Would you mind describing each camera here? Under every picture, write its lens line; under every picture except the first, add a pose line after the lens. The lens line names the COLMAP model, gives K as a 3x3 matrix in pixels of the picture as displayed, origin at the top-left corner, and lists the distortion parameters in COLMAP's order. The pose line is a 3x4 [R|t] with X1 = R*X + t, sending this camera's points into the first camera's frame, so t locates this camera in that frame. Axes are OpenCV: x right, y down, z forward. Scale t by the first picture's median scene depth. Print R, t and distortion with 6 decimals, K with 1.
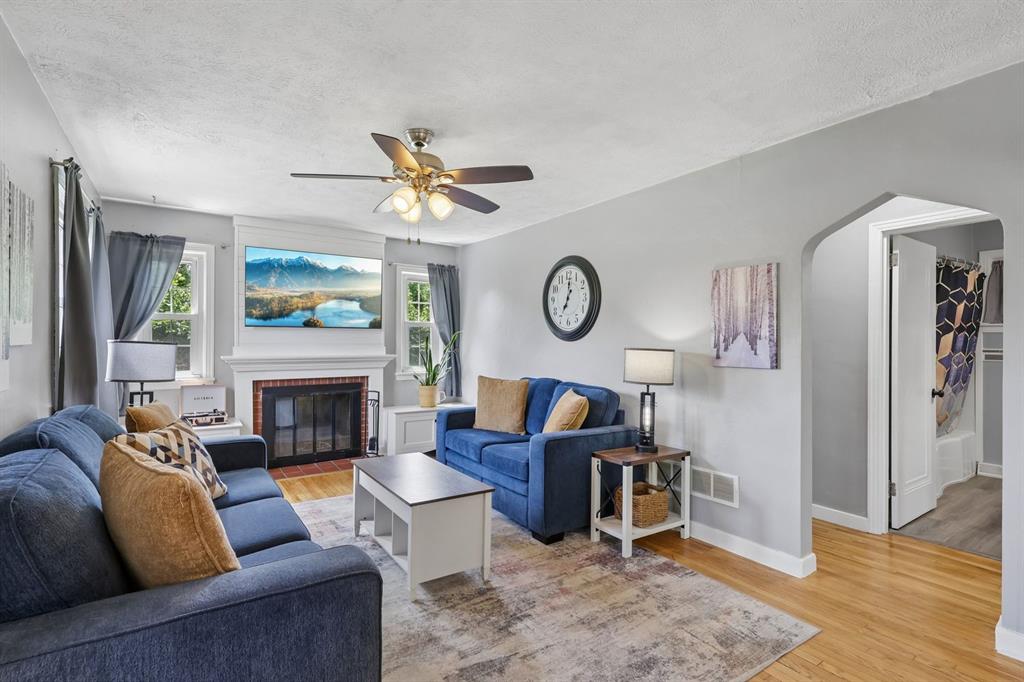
lens RADIAL K [[483.4, 0, 512.0], [0, 483.4, 341.0], [0, 0, 1]] dist [-0.000995, -0.000170]
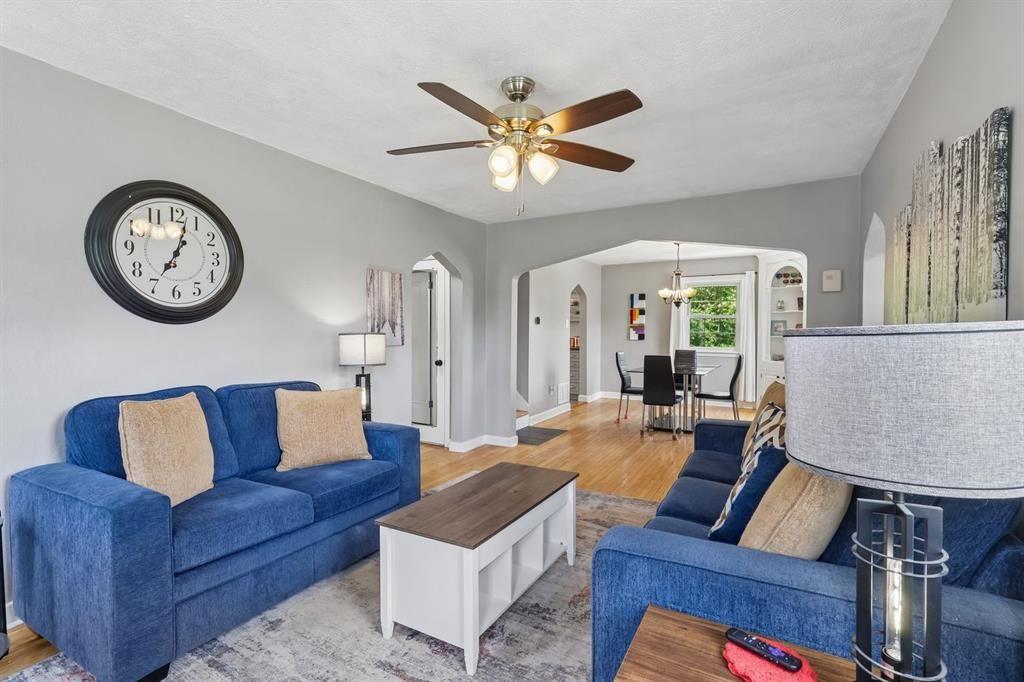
lens RADIAL K [[483.4, 0, 512.0], [0, 483.4, 341.0], [0, 0, 1]] dist [-0.000995, -0.000170]
pose [[-0.449633, -0.025295, 0.892855, -0.822169], [-0.010234, 0.999679, 0.023168, 0.005041], [-0.893155, 0.001279, -0.449747, 1.192086]]
